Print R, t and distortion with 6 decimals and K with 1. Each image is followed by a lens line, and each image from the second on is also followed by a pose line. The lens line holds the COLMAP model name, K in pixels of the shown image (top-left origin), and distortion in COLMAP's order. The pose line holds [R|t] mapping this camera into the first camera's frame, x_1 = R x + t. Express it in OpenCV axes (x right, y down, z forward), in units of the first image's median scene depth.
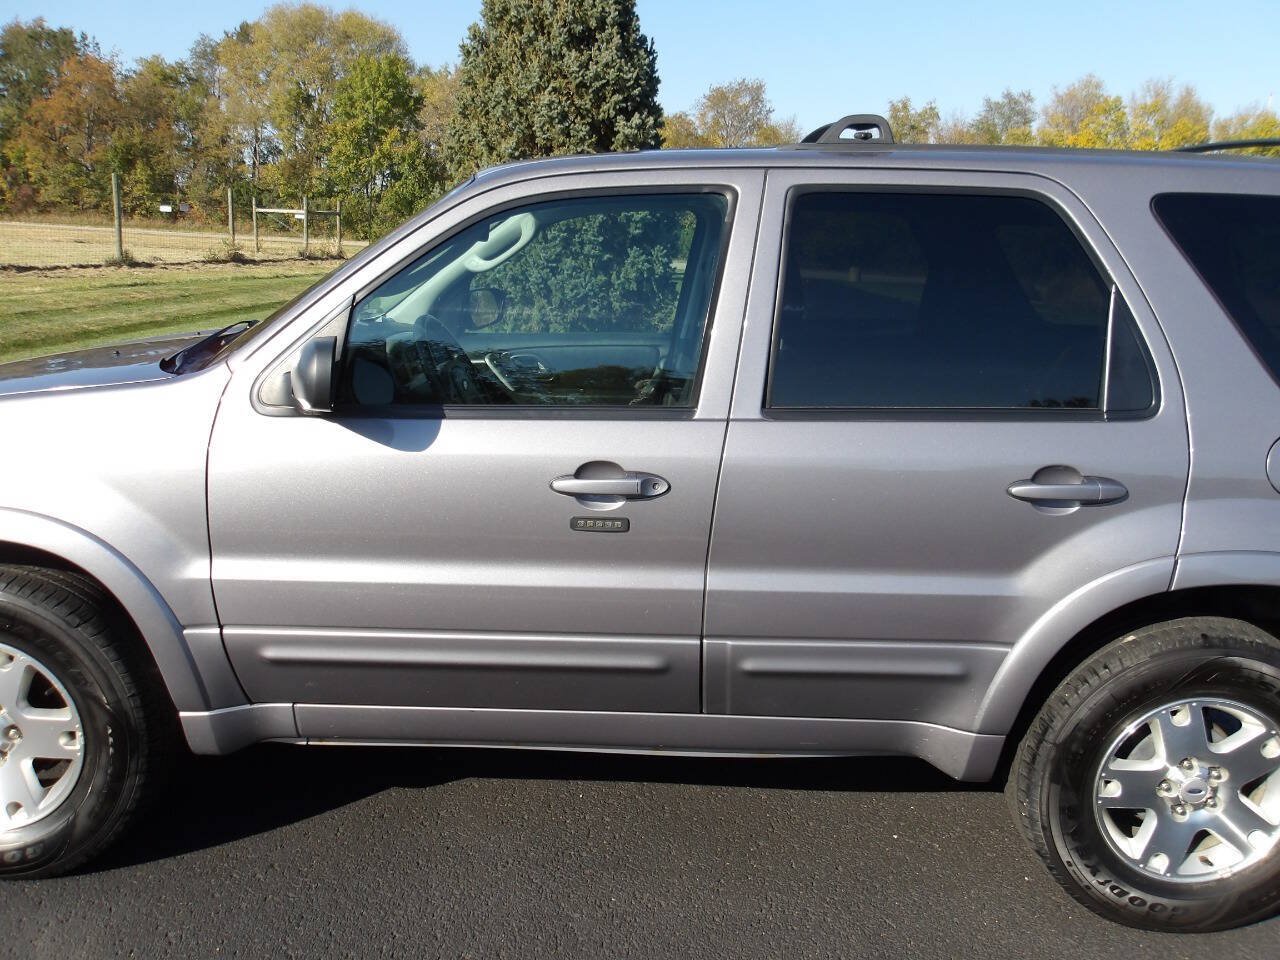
lens RADIAL K [[1063.0, 0, 637.7], [0, 1063.0, 477.3], [0, 0, 1]] dist [0.006075, -0.000969]
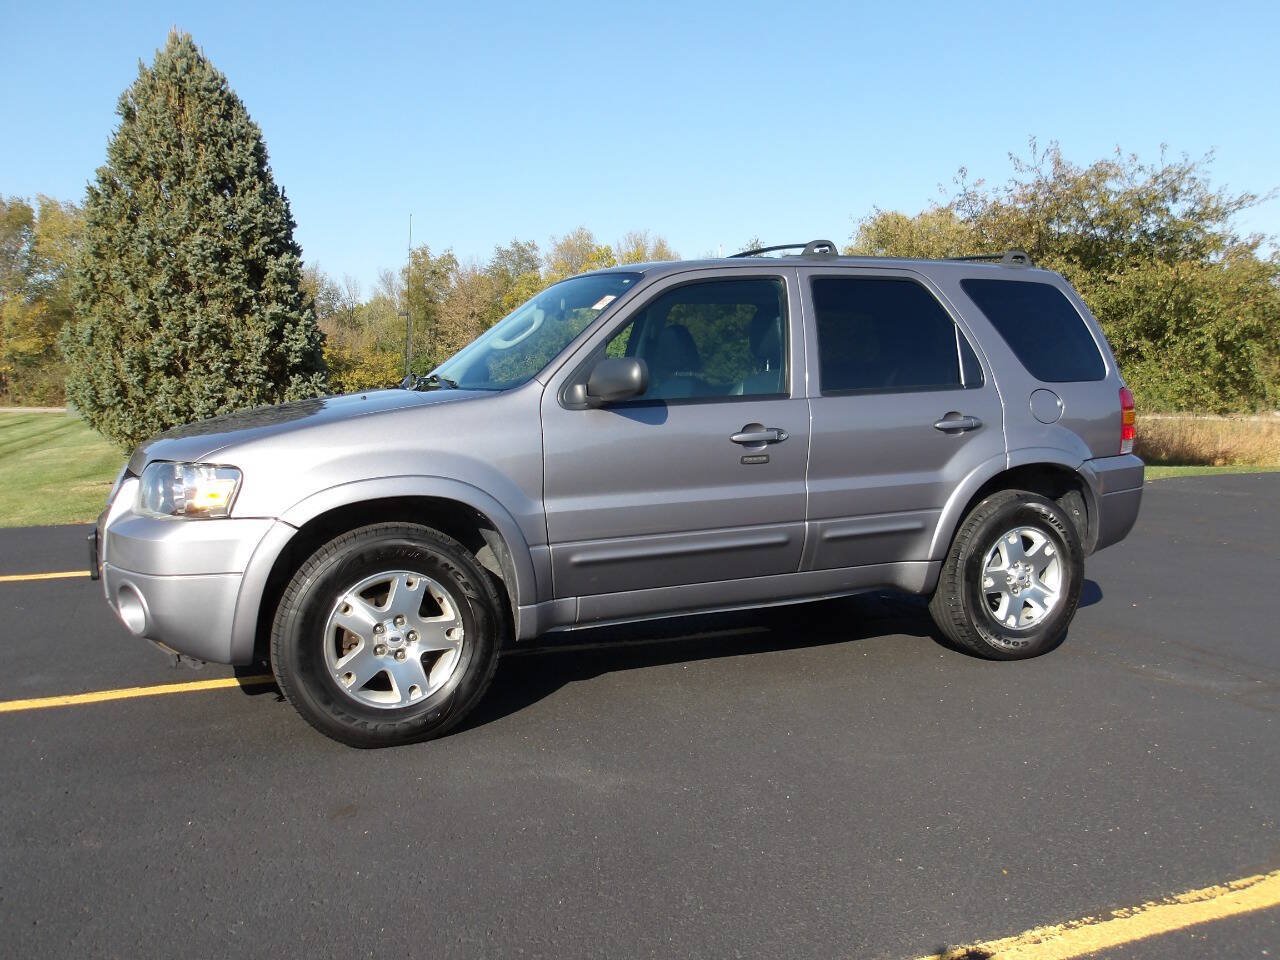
lens RADIAL K [[1060.3, 0, 634.9], [0, 1060.3, 476.6], [0, 0, 1]] dist [0.006173, 0.001680]
pose [[0.906514, -0.081676, 0.414199, -0.144100], [0.134038, 0.986027, -0.098919, 0.033428], [-0.400332, 0.145190, 0.904795, -0.078800]]
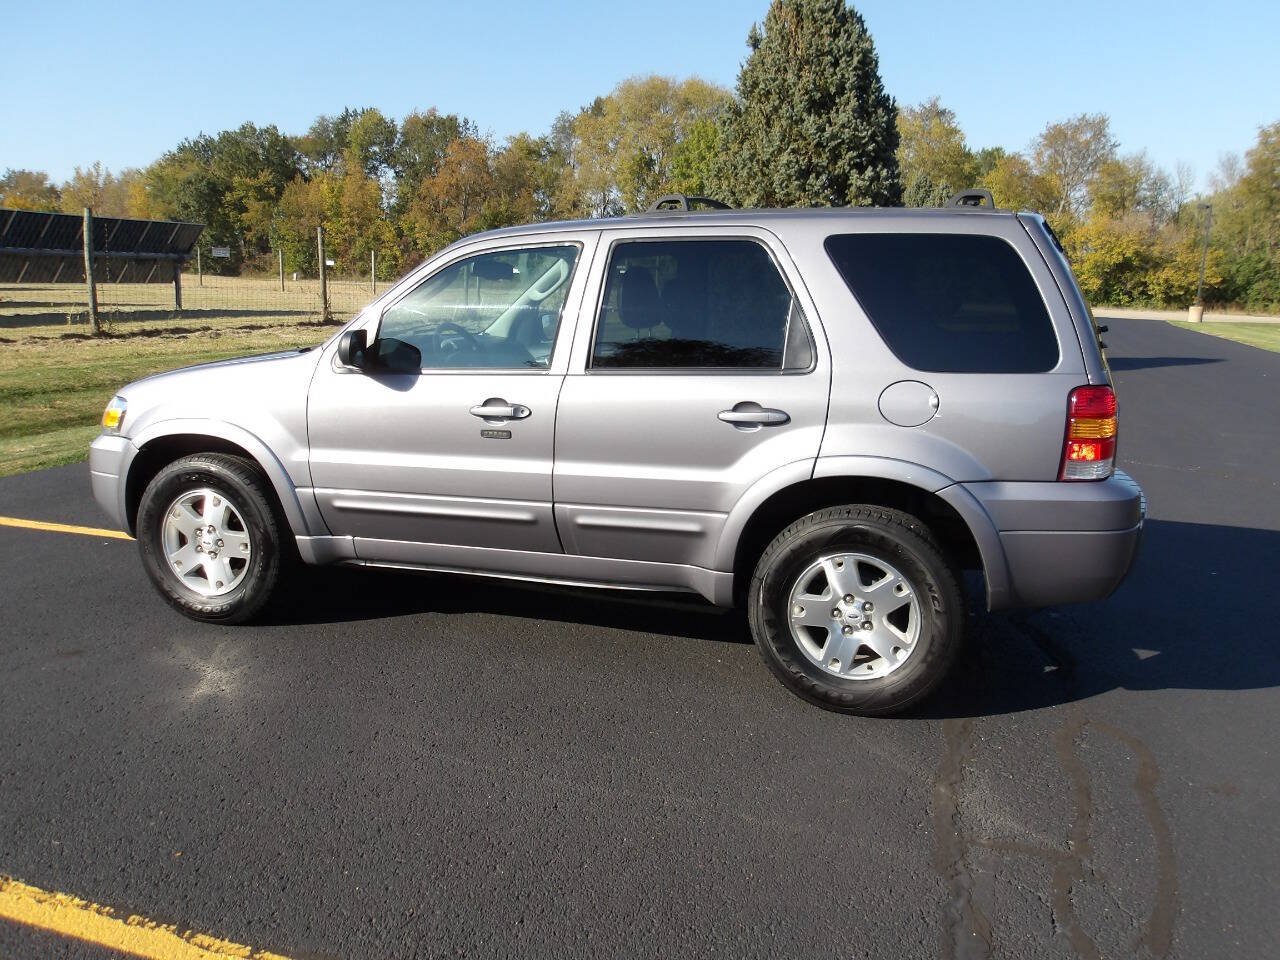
lens RADIAL K [[1058.7, 0, 634.4], [0, 1058.7, 474.8], [0, 0, 1]] dist [-0.000988, 0.007719]
pose [[0.952329, 0.028138, -0.303773, 0.108890], [-0.042082, 0.998335, -0.039451, 0.026087], [0.302157, 0.050354, 0.951927, -0.091086]]
